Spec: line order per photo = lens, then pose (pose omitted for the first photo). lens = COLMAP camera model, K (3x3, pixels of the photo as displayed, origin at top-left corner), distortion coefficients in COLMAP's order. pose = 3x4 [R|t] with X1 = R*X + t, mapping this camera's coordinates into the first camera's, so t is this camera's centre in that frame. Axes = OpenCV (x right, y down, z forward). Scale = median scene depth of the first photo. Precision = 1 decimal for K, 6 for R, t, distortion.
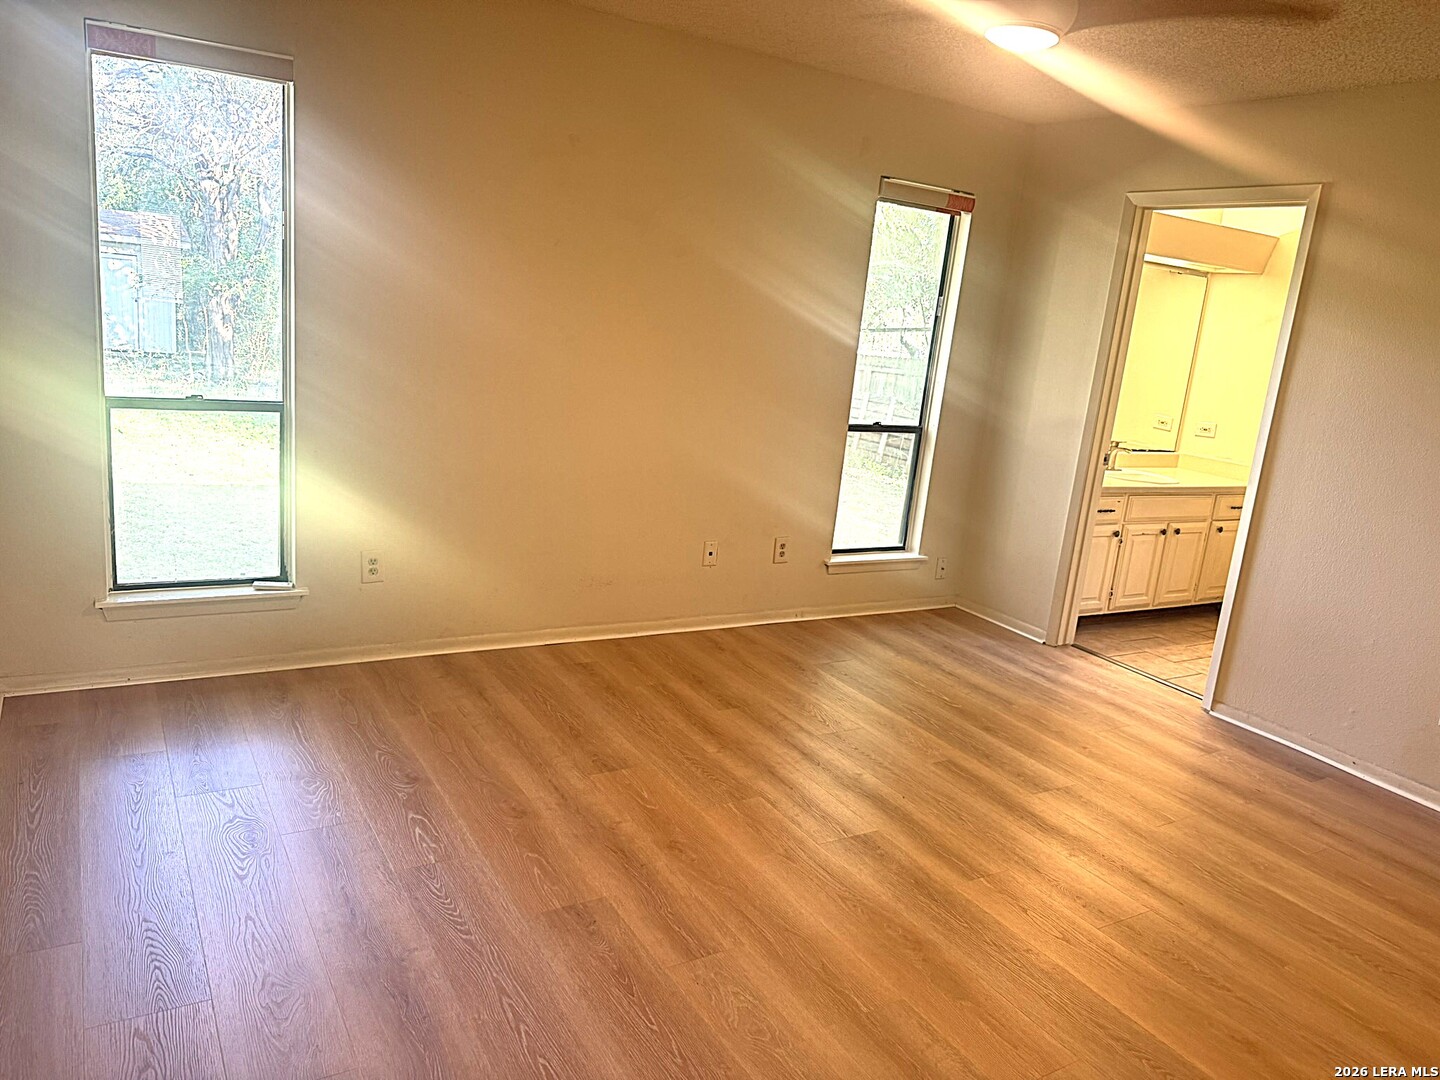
lens RADIAL K [[1023.8, 0, 715.4], [0, 1023.8, 541.7], [0, 0, 1]] dist [0.050979, -0.073887]
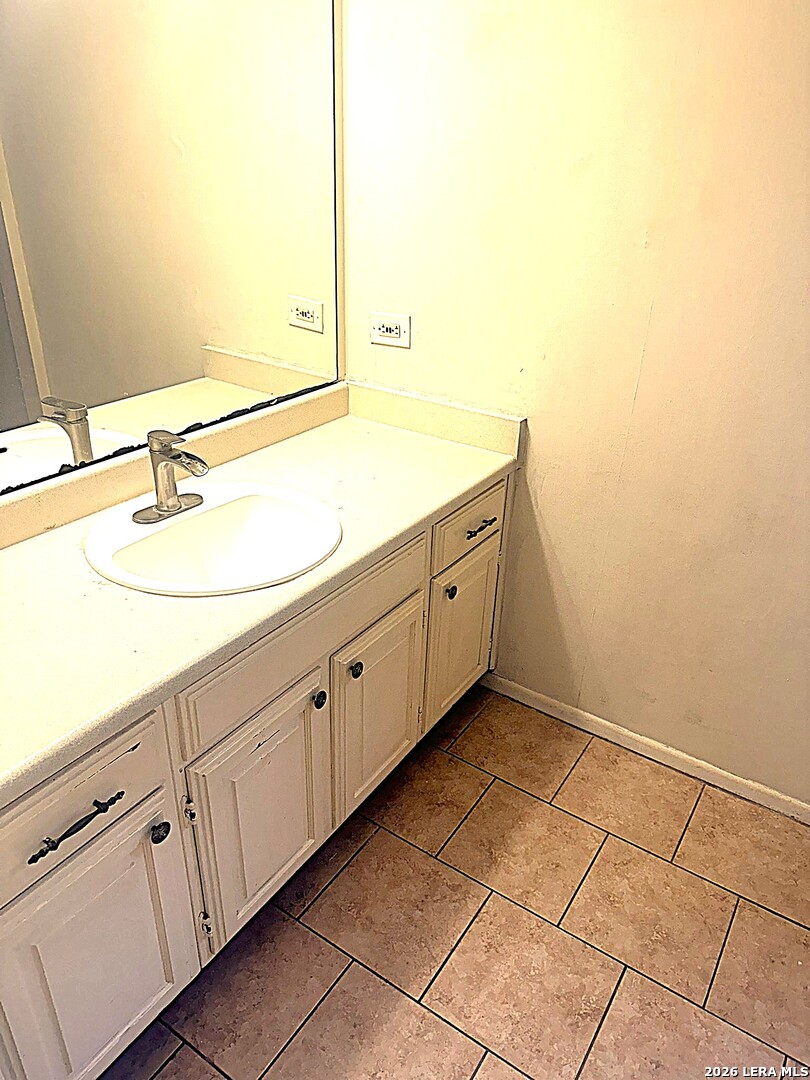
lens RADIAL K [[767.8, 0, 410.1], [0, 767.8, 542.1], [0, 0, 1]] dist [0.050979, -0.073887]
pose [[0.900984, -0.258170, 0.348679, 0.554674], [0.147478, 0.938070, 0.313488, -0.202447], [-0.408018, -0.231025, 0.883260, 1.101854]]
